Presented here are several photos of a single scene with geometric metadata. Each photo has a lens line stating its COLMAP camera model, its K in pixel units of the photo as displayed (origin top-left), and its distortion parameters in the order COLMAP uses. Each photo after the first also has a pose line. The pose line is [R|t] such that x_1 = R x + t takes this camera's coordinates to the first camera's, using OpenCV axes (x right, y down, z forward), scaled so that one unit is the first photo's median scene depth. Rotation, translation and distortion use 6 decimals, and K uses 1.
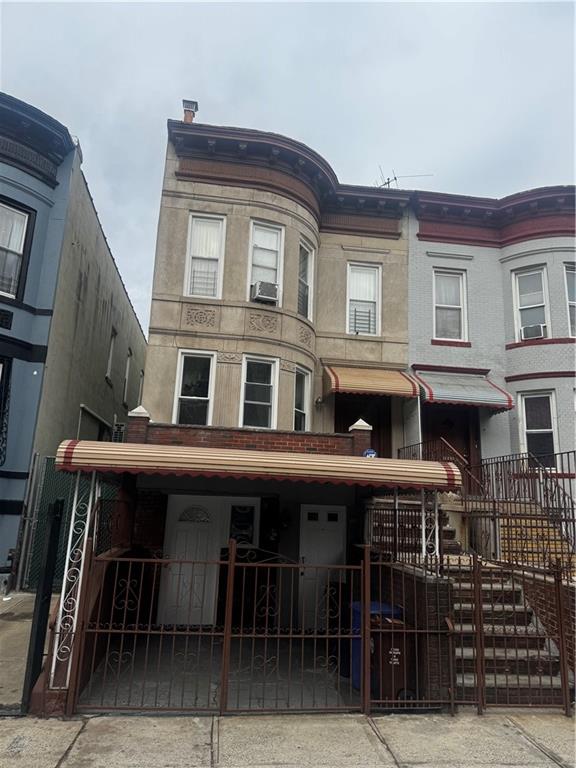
lens RADIAL K [[533.3, 0, 288.0], [0, 533.3, 384.0], [0, 0, 1]] dist [0.067730, -0.064080]
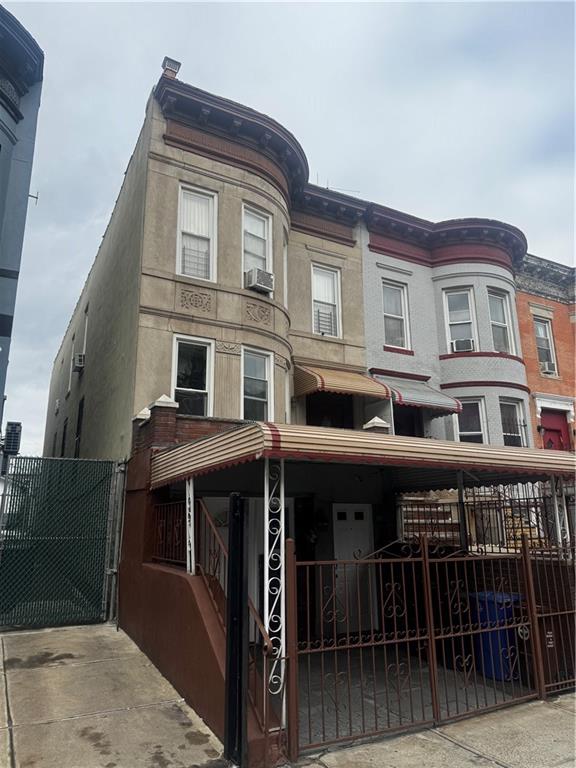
lens RADIAL K [[533.3, 0, 288.0], [0, 533.3, 384.0], [0, 0, 1]] dist [0.067730, -0.064080]
pose [[0.929849, 0.043785, 0.365328, -0.325211], [-0.035152, 0.998924, -0.030254, 0.034477], [-0.366260, 0.015290, 0.930387, 0.109480]]
